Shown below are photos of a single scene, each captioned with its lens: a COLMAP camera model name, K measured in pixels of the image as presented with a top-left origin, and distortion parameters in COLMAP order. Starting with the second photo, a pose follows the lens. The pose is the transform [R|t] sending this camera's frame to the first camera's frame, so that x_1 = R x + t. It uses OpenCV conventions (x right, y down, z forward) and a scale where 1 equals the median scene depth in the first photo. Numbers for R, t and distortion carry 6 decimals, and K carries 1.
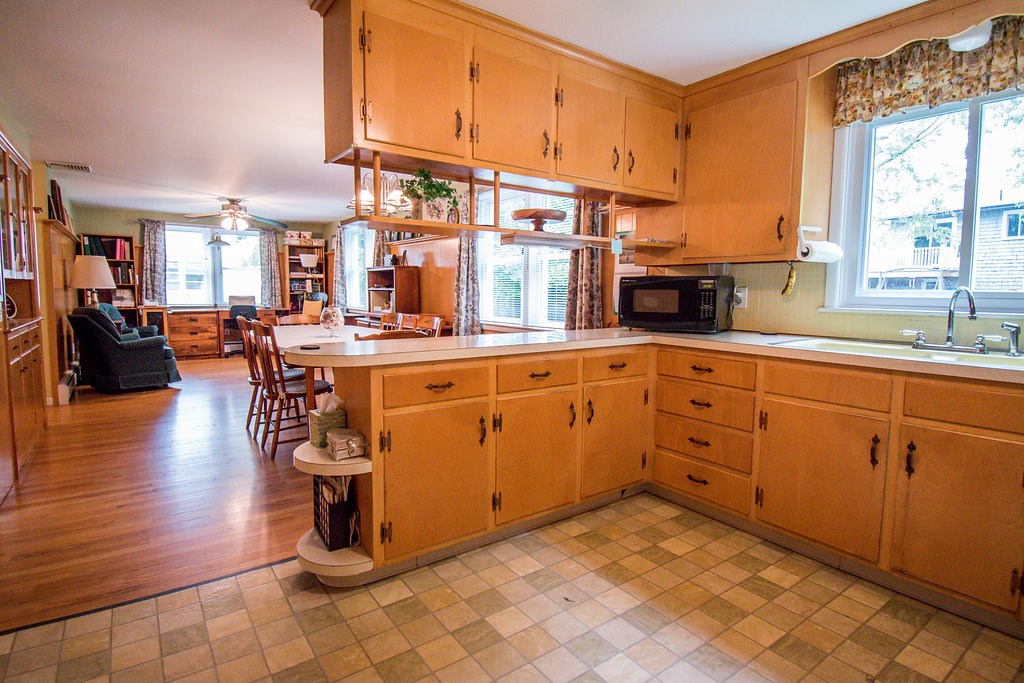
lens RADIAL K [[520.5, 0, 515.7], [0, 520.5, 337.8], [0, 0, 1]] dist [0.011105, -0.022422]
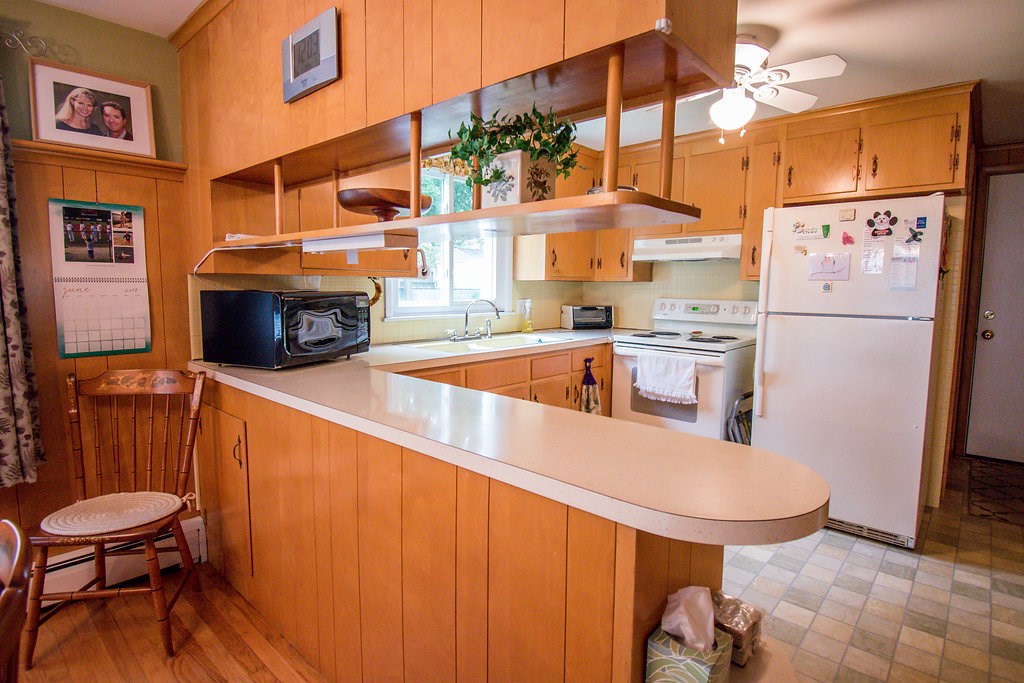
lens RADIAL K [[520.5, 0, 510.0], [0, 520.5, 337.9], [0, 0, 1]] dist [0.011105, -0.022422]
pose [[-0.201508, -0.107730, 0.973544, -0.640661], [0.080028, 0.988799, 0.125982, -0.152408], [-0.976212, 0.103297, -0.190630, 1.068190]]
